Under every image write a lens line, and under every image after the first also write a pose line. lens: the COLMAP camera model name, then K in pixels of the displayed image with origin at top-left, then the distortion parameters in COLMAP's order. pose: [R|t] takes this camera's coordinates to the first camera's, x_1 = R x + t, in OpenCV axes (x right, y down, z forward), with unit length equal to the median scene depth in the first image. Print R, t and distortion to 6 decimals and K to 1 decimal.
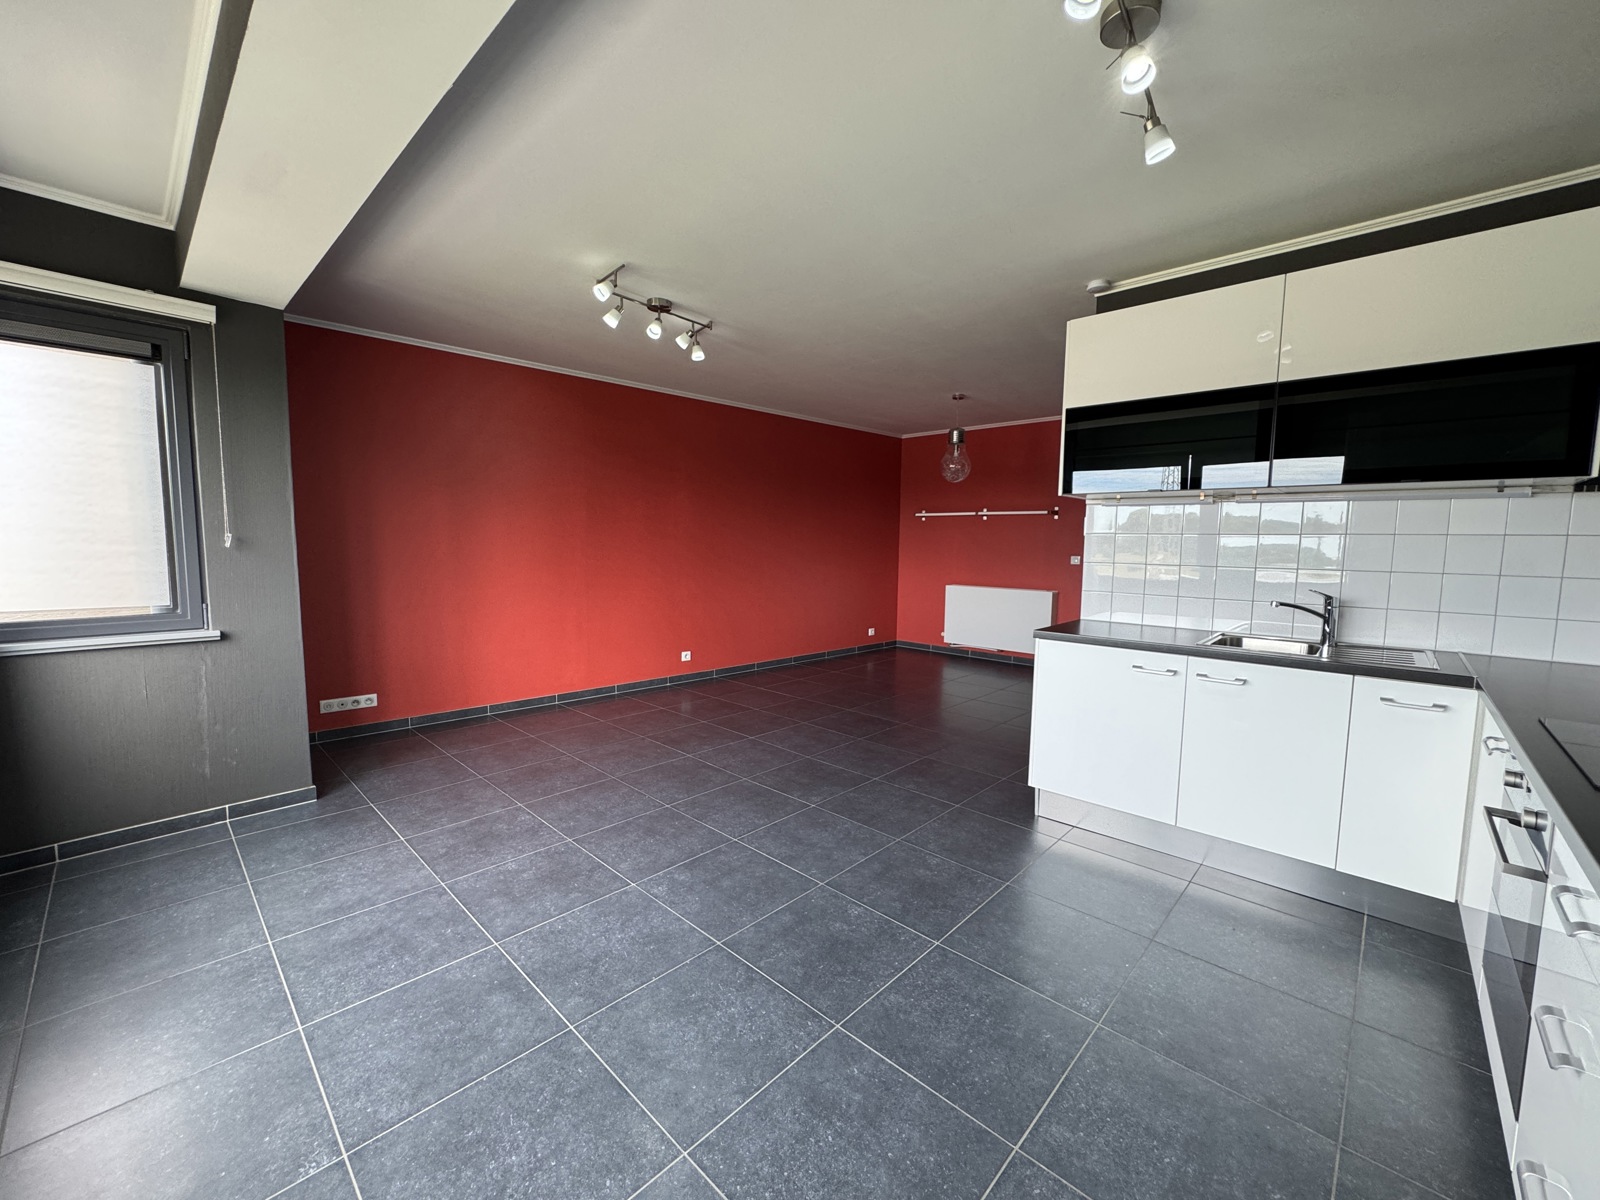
lens RADIAL K [[638.4, 0, 798.3], [0, 638.4, 597.6], [0, 0, 1]] dist [-0.002661, 0.000681]
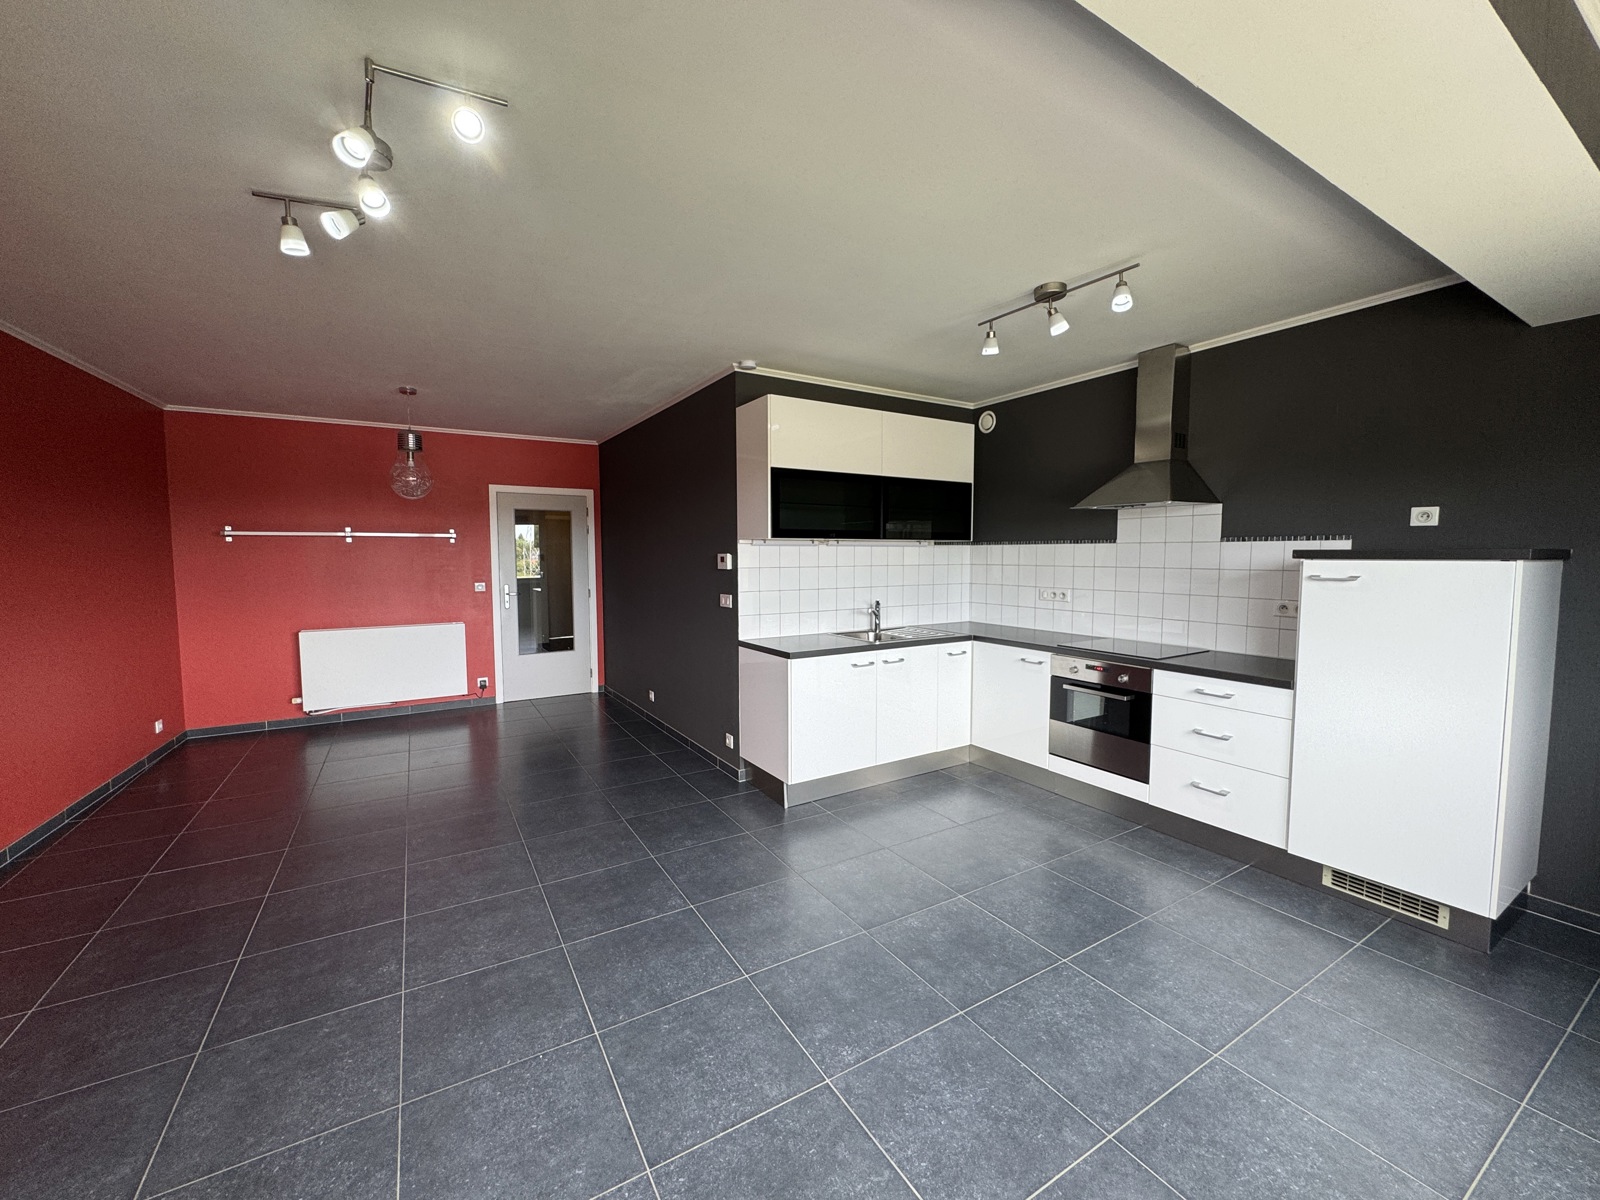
lens RADIAL K [[638.4, 0, 801.9], [0, 638.4, 593.3], [0, 0, 1]] dist [-0.002661, 0.000681]
pose [[0.267376, -0.074899, 0.960677, -0.676221], [0.093576, 0.994281, 0.051475, -0.105243], [-0.959038, 0.076133, 0.272855, 0.576904]]
